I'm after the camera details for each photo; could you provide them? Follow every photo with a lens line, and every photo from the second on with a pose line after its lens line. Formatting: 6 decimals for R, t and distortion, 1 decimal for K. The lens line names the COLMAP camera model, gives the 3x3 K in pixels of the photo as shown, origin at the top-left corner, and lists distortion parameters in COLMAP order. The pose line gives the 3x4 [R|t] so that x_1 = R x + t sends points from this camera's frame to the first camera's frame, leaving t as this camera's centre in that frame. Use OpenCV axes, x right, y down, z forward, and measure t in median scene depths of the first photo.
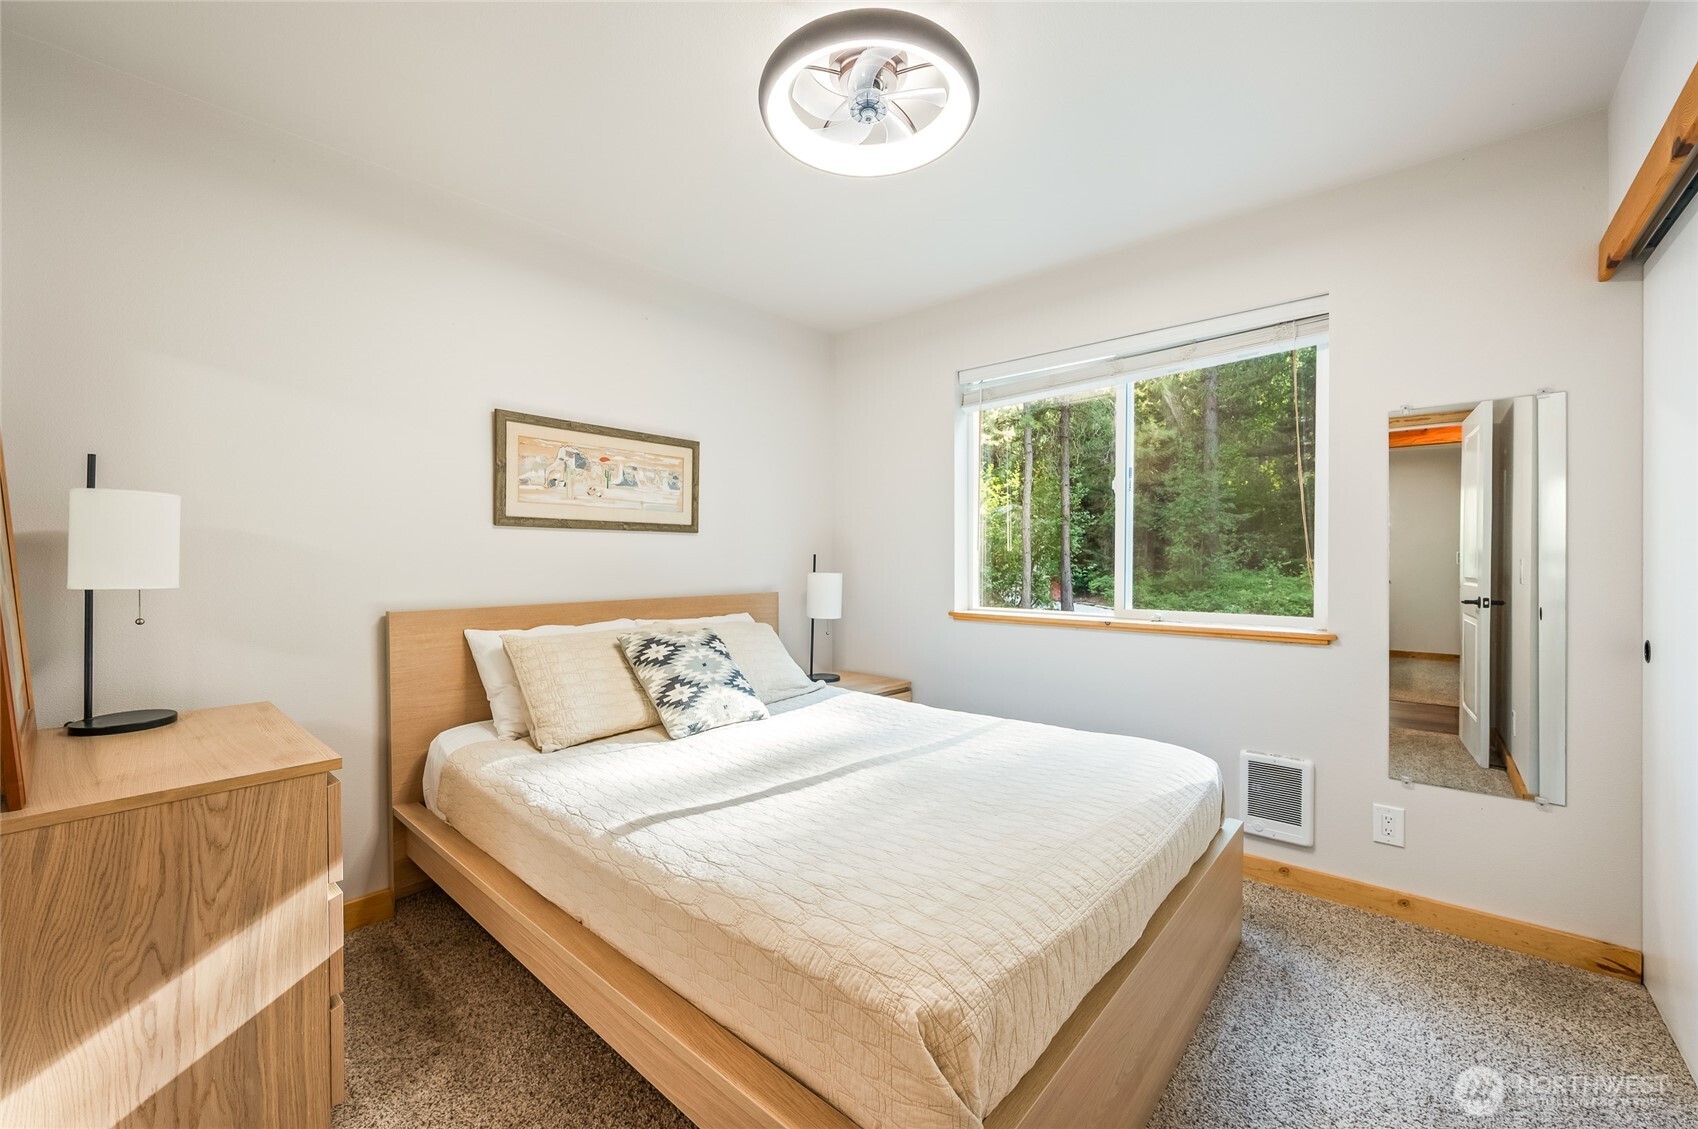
lens RADIAL K [[676.3, 0, 848.2], [0, 676.3, 557.3], [0, 0, 1]] dist [-0.000657, 0.000003]
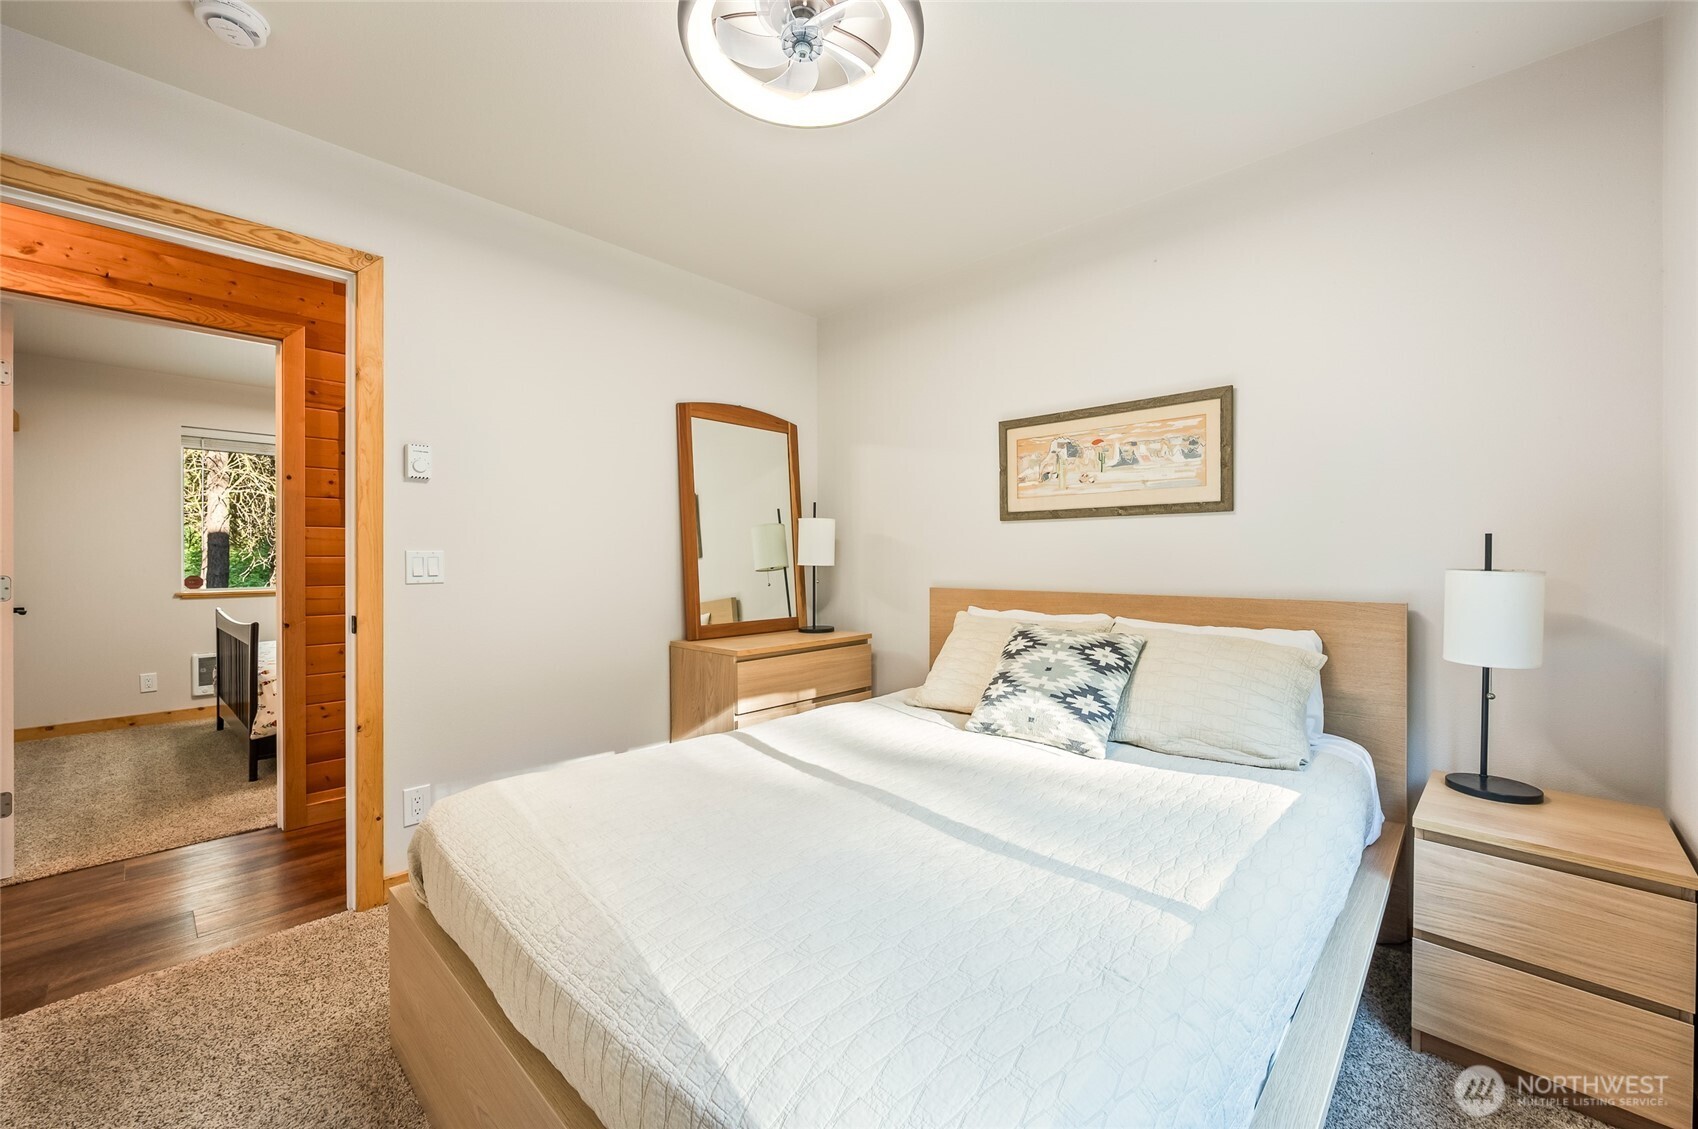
lens RADIAL K [[676.3, 0, 848.2], [0, 676.3, 557.3], [0, 0, 1]] dist [-0.000657, 0.000003]
pose [[-0.050042, -0.000849, -0.998747, 0.613813], [0.005470, 0.999984, -0.001124, 0.014597], [0.998732, -0.005519, -0.050037, 0.731189]]
